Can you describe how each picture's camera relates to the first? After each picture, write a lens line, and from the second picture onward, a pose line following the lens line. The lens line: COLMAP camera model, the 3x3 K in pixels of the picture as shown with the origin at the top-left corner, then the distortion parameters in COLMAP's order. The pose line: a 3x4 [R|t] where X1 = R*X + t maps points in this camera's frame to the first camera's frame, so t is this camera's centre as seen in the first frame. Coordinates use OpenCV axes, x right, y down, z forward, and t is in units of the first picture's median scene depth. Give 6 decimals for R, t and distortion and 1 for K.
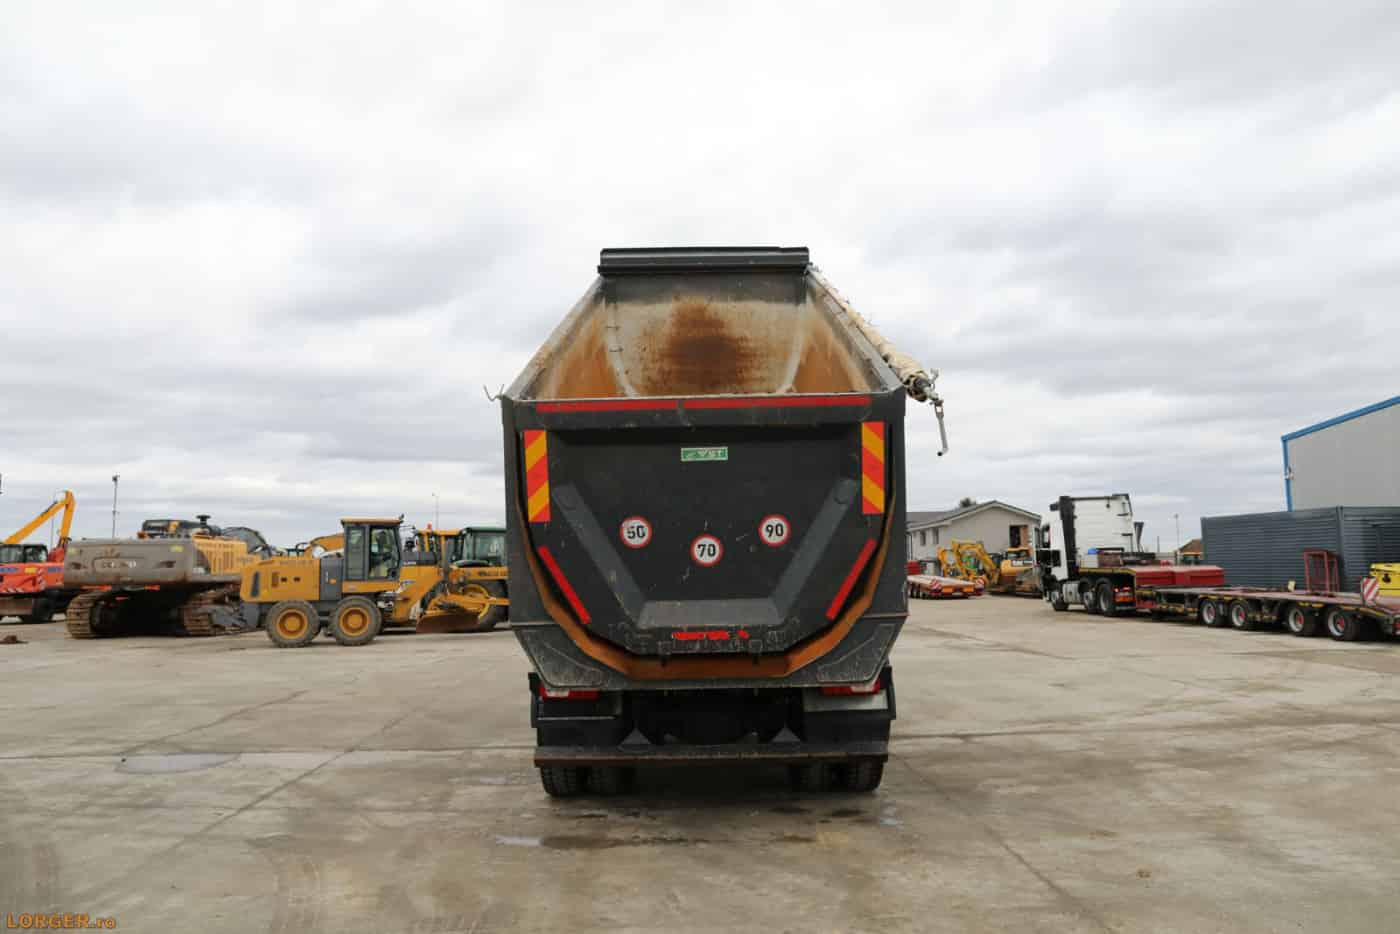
lens RADIAL K [[932.3, 0, 699.3], [0, 932.3, 496.7], [0, 0, 1]] dist [-0.009979, -0.001019]
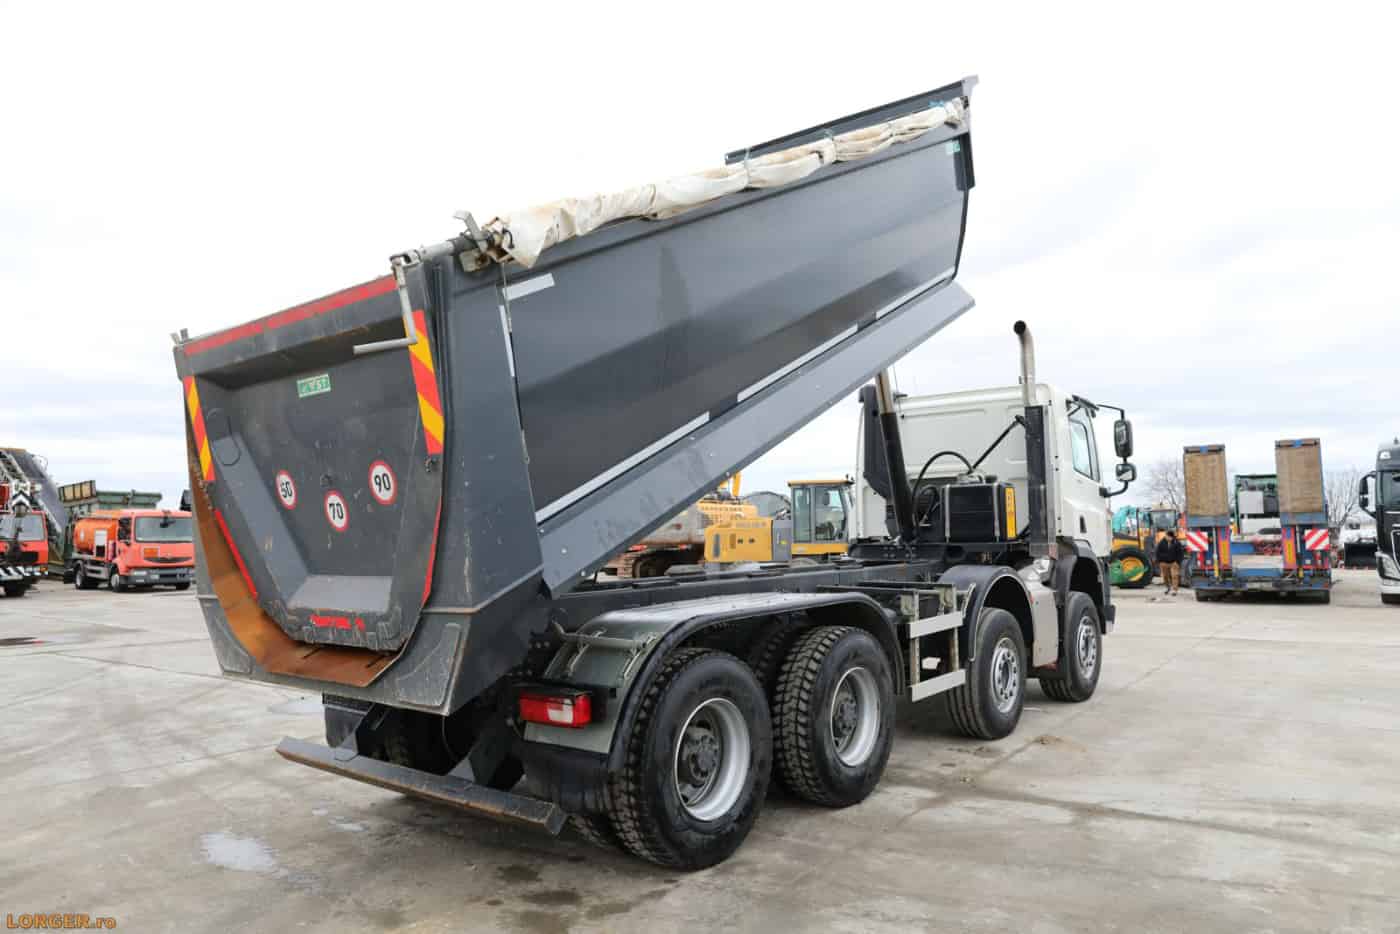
lens RADIAL K [[939.6, 0, 700.0], [0, 939.6, 467.0], [0, 0, 1]] dist [-0.007219, -0.001552]
pose [[0.775104, -0.041503, -0.630470, 0.720976], [0.048246, 0.998815, -0.006437, 0.040401], [0.629989, -0.025428, 0.776187, 0.585235]]
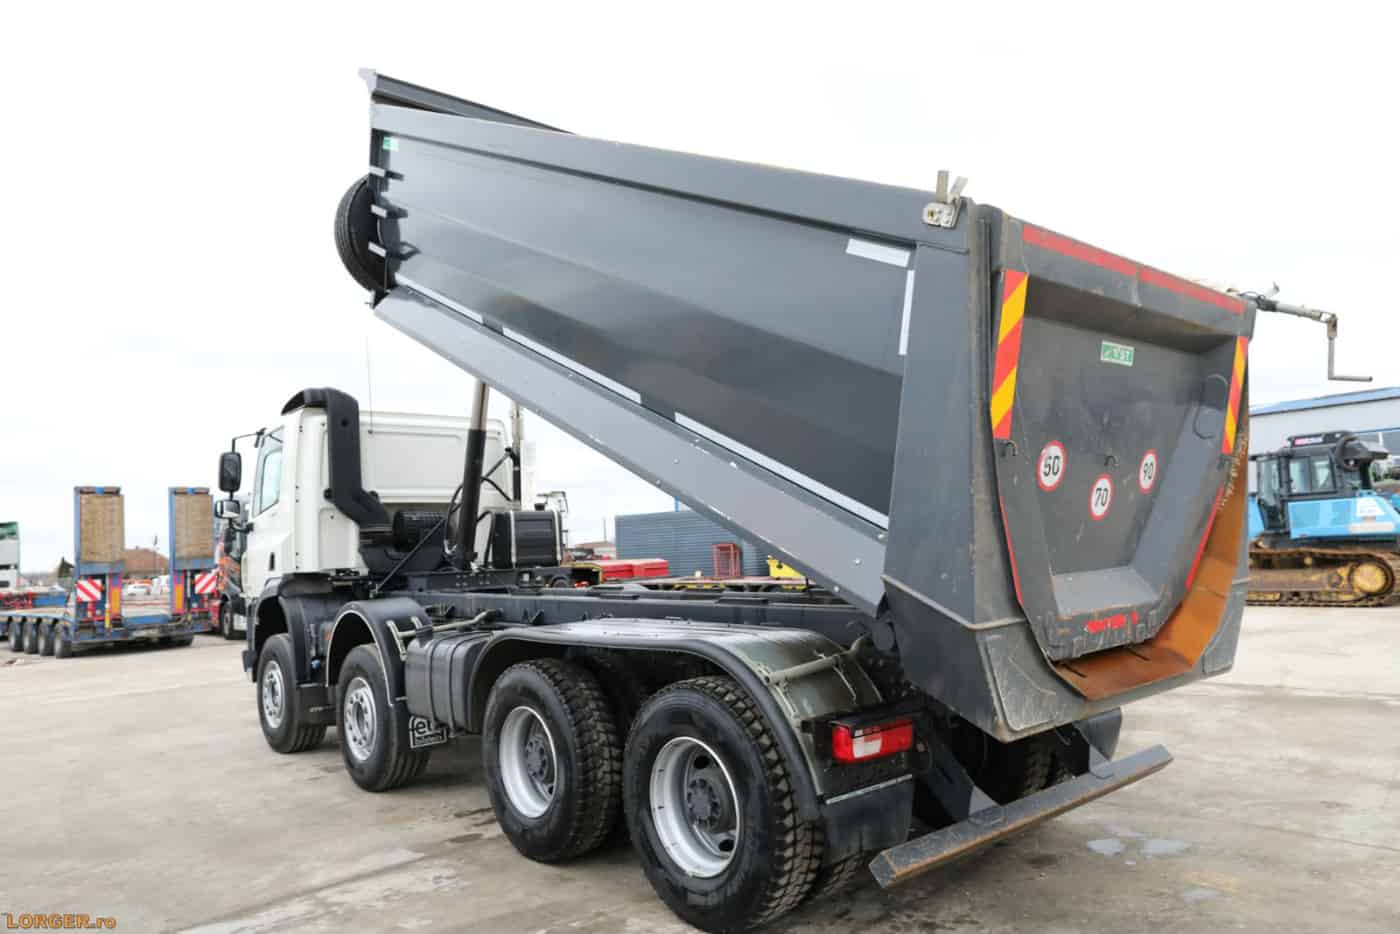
lens RADIAL K [[939.6, 0, 700.0], [0, 939.6, 467.0], [0, 0, 1]] dist [-0.007219, -0.001552]
pose [[0.752102, 0.040619, 0.657793, -0.654027], [-0.016149, 0.998935, -0.043220, 0.069235], [-0.658848, 0.021883, 0.751957, 0.673046]]
